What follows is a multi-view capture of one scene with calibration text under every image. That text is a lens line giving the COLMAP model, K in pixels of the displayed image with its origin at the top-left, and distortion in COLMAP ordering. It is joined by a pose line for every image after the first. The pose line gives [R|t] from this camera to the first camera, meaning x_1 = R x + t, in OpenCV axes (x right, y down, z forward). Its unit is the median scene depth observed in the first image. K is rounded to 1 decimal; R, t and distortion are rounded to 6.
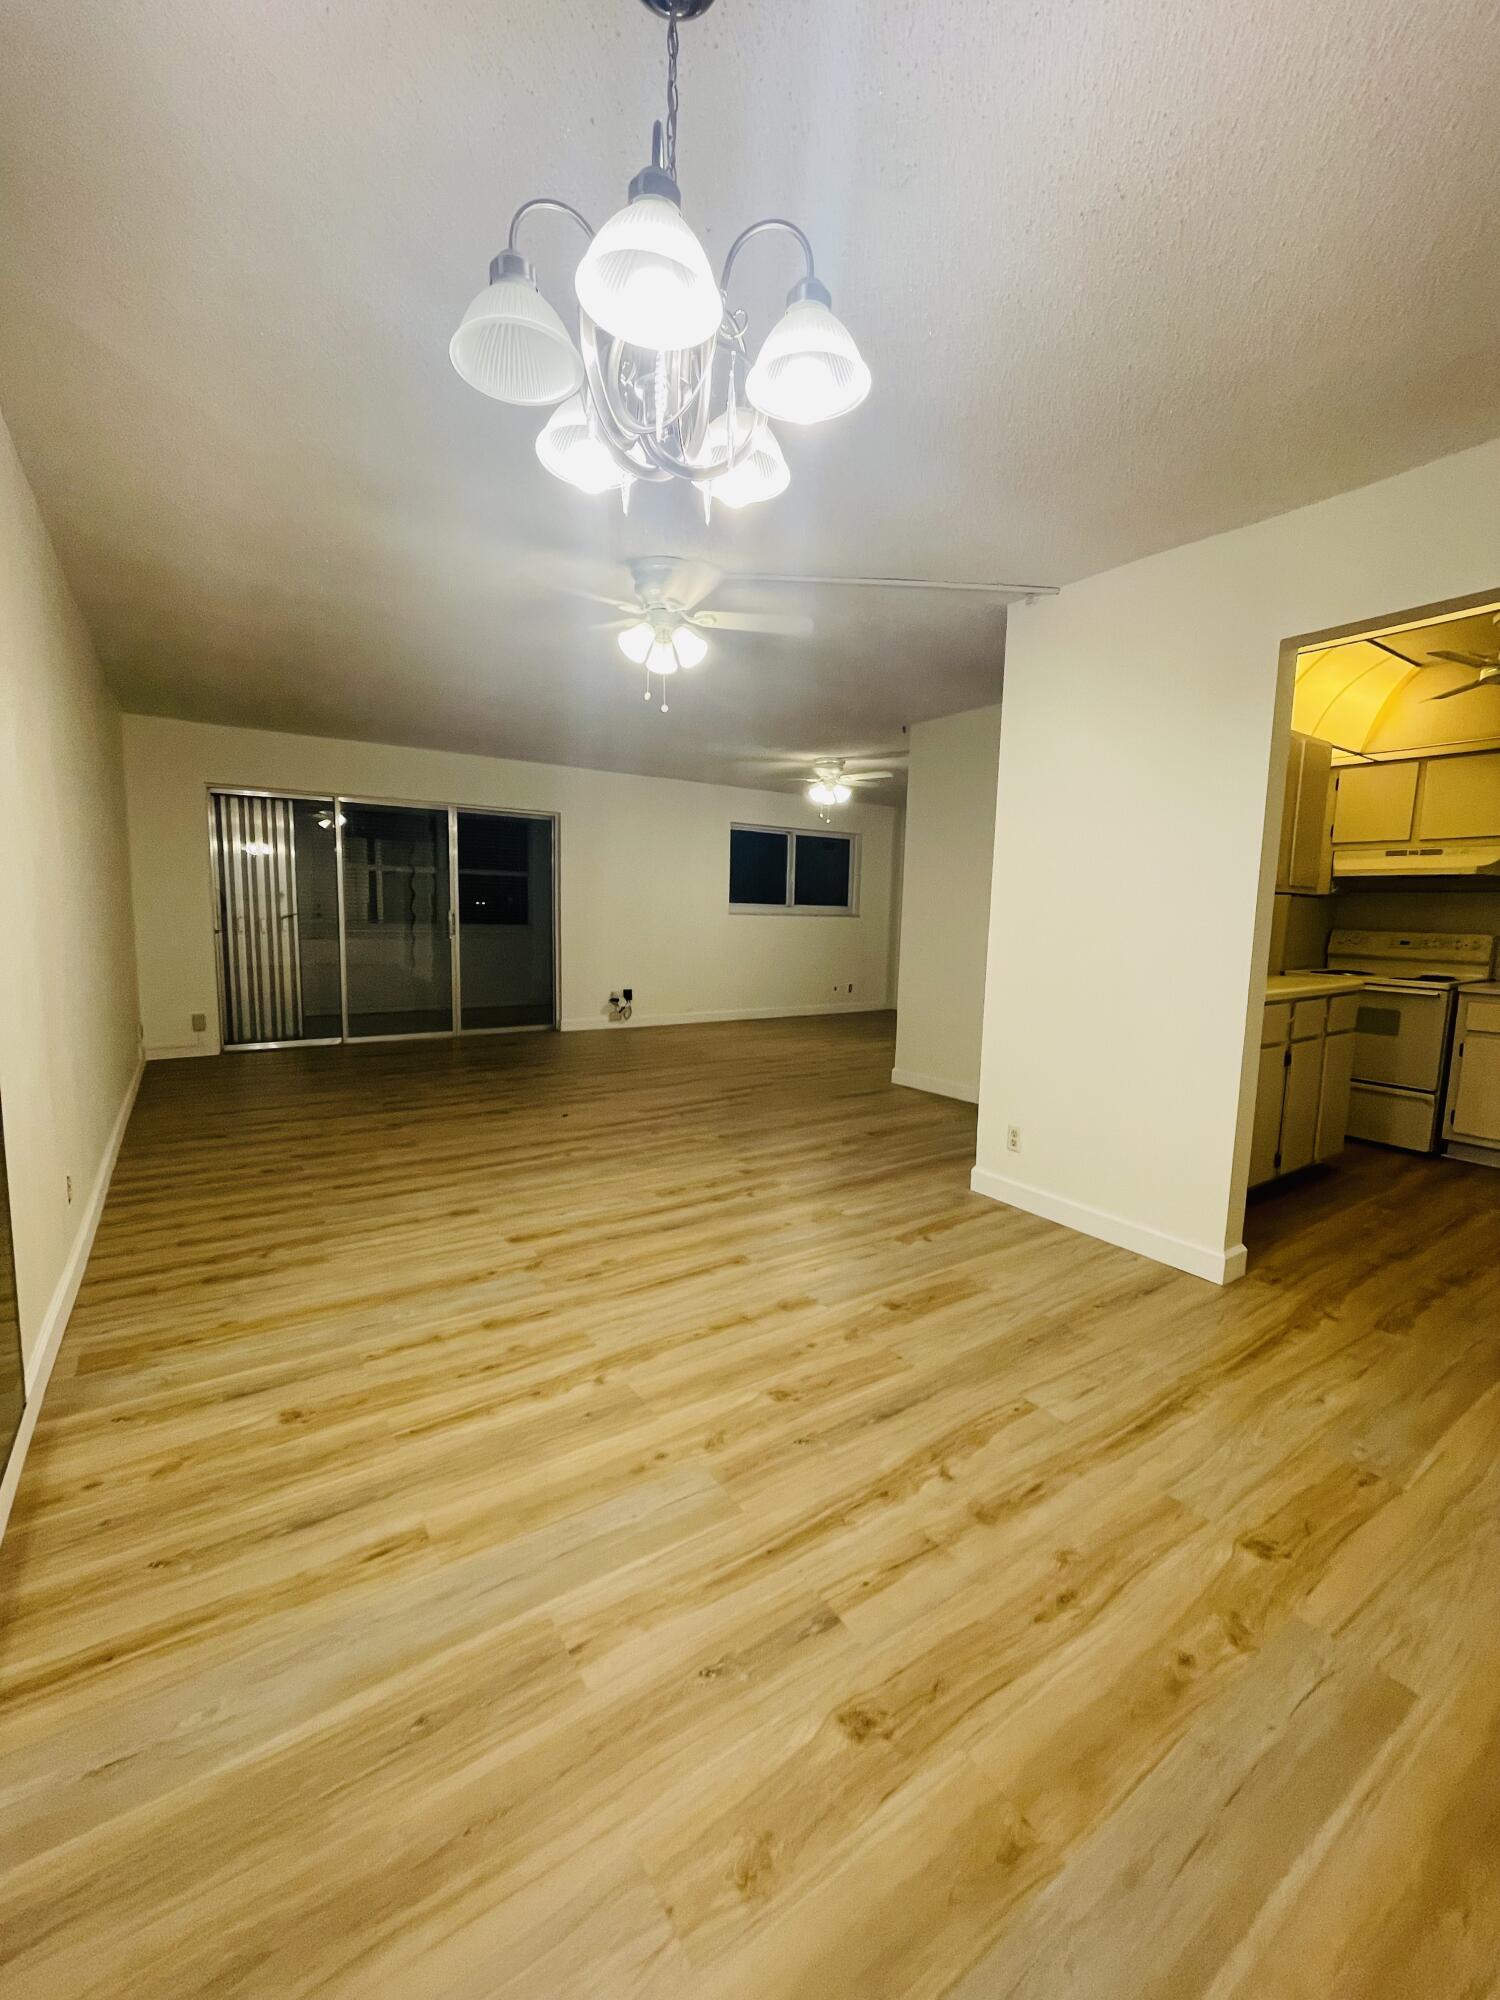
lens RADIAL K [[808.0, 0, 747.2], [0, 808.0, 1002.4], [0, 0, 1]] dist [0.001962, 0.000128]
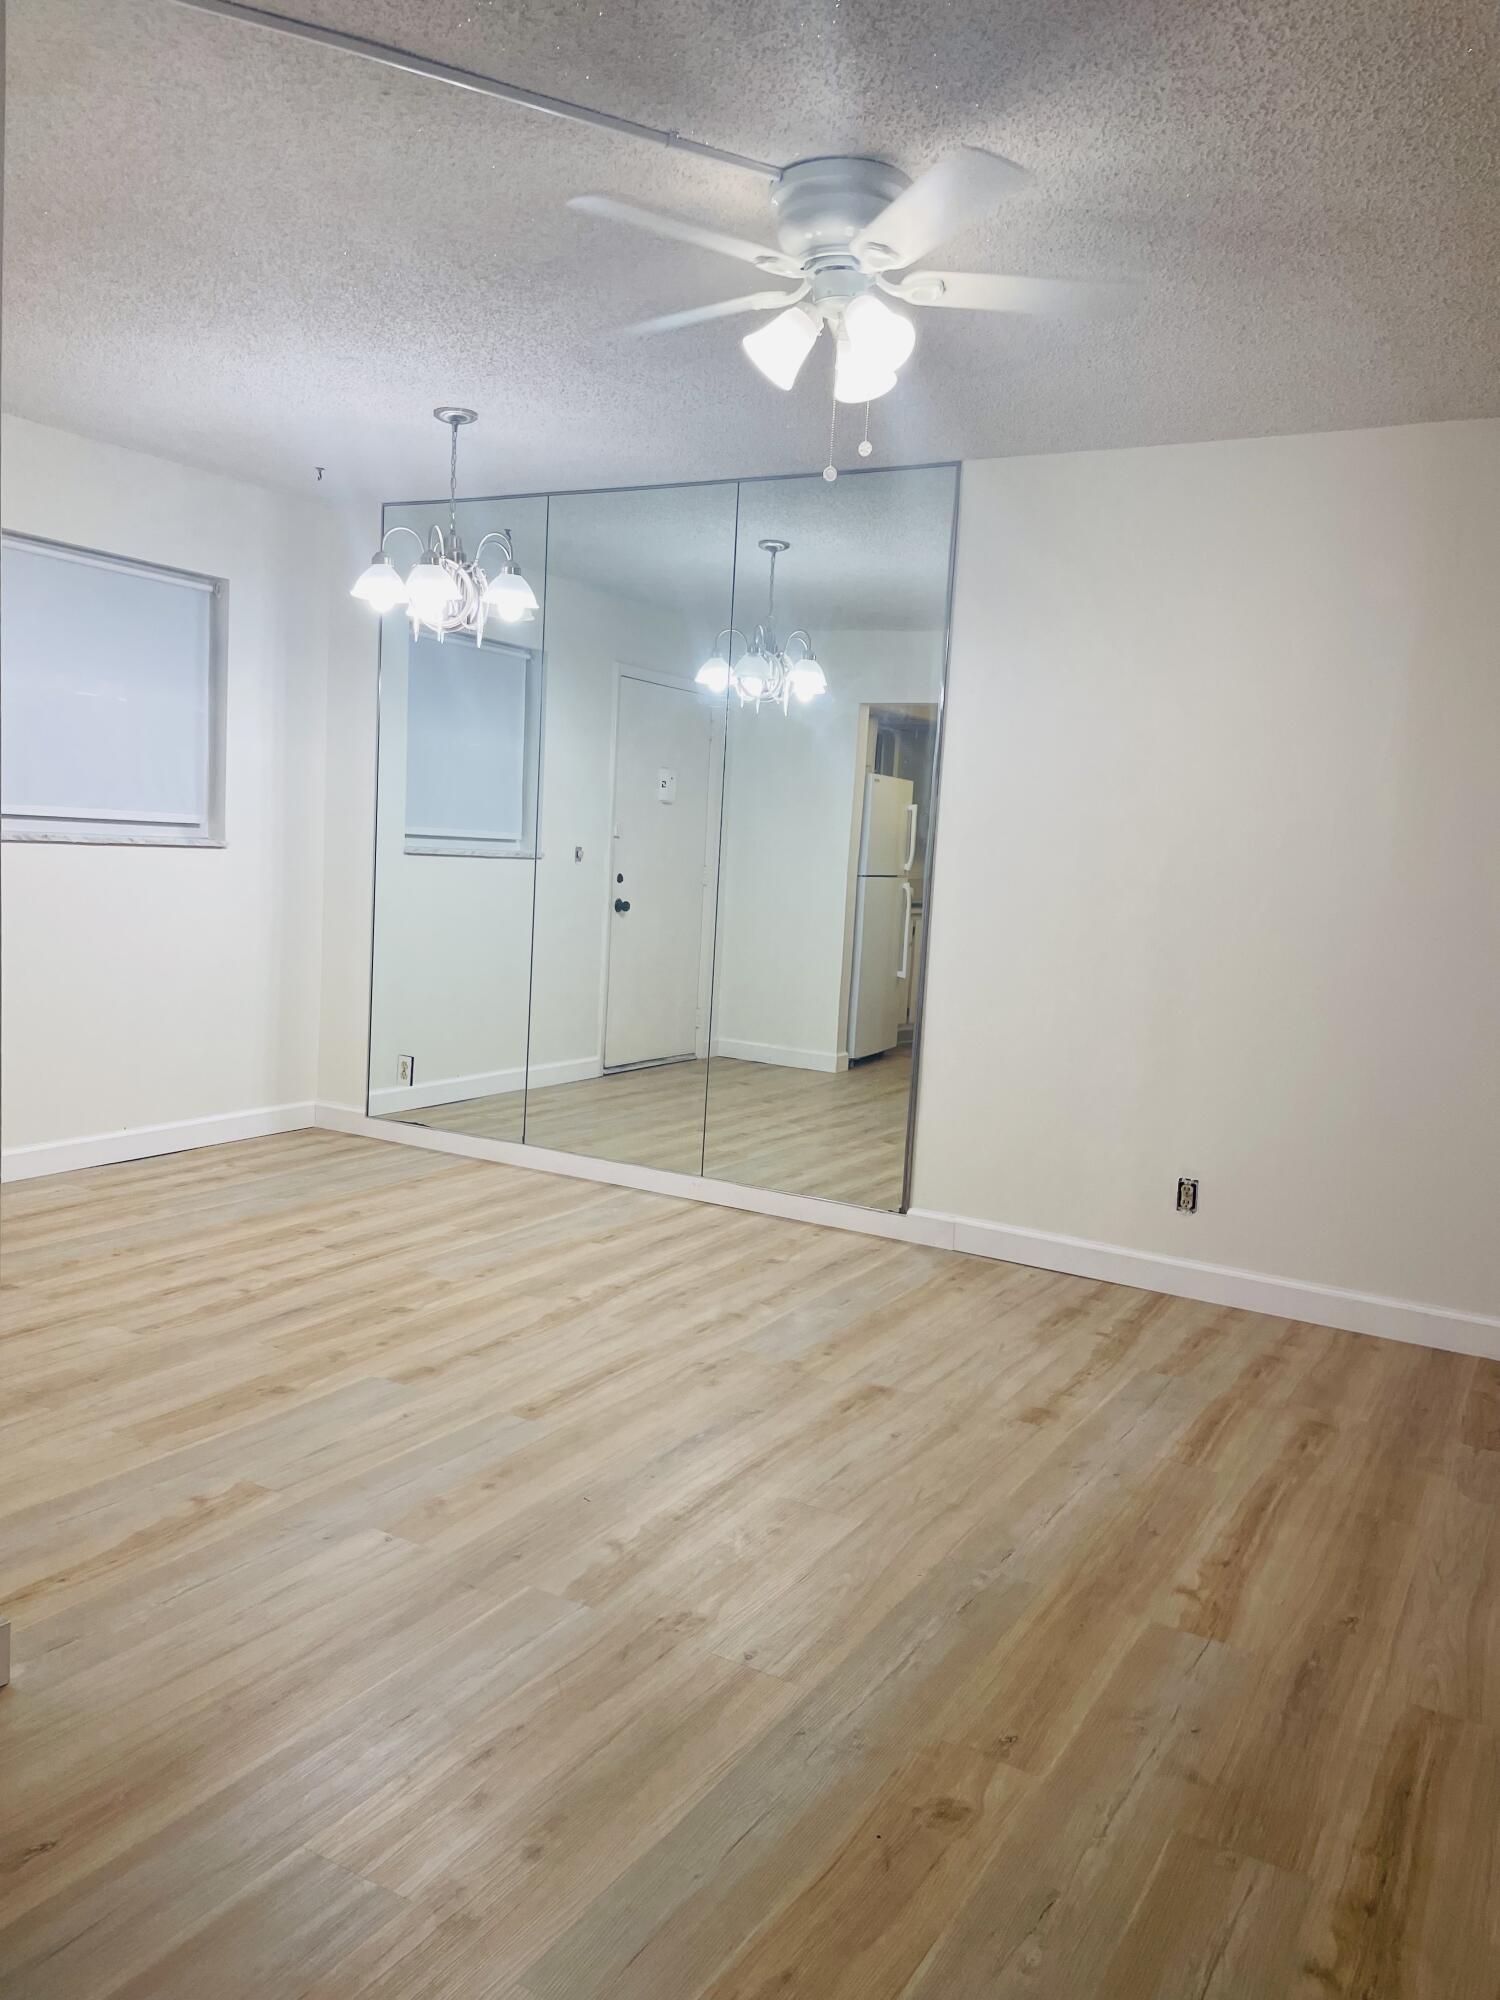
lens RADIAL K [[1528.0, 0, 748.8], [0, 1528.0, 1006.1], [0, 0, 1]] dist [0.031820, -0.000293]
pose [[-0.900778, -0.030222, -0.433226, 0.422893], [-0.130329, 0.970406, 0.203289, -0.292189], [0.414262, 0.239580, -0.878060, 2.377729]]
